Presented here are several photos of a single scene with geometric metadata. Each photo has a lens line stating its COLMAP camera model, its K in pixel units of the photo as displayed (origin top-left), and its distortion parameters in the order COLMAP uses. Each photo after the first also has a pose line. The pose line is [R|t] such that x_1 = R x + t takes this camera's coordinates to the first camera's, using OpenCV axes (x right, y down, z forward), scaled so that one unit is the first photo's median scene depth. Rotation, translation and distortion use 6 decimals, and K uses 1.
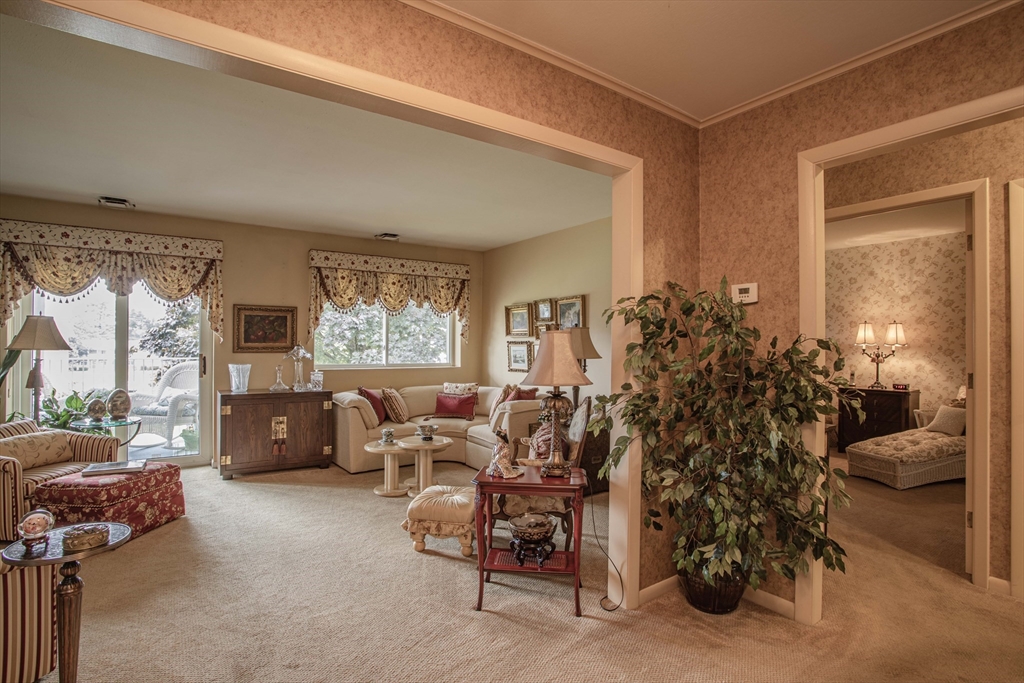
lens RADIAL K [[497.2, 0, 510.9], [0, 497.2, 342.3], [0, 0, 1]] dist [-0.075527, 0.033267]
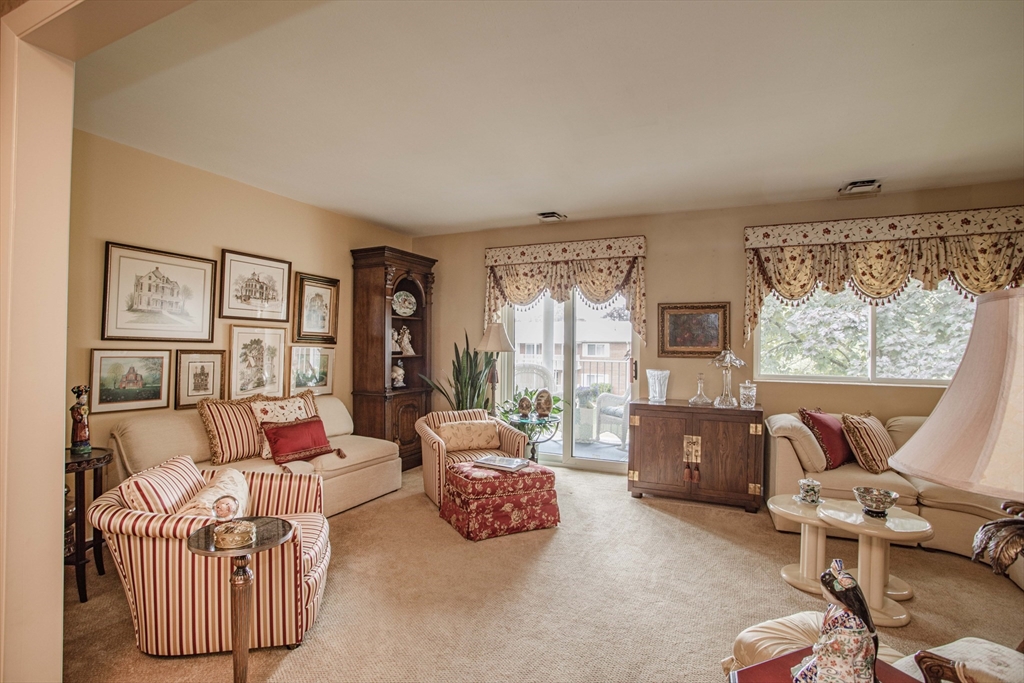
lens RADIAL K [[497.2, 0, 510.9], [0, 497.2, 342.3], [0, 0, 1]] dist [-0.075527, 0.033267]
pose [[0.500407, -0.007302, -0.865759, 0.088833], [-0.002892, 0.999945, -0.010105, 0.004157], [0.865785, 0.007561, 0.500358, 0.316690]]
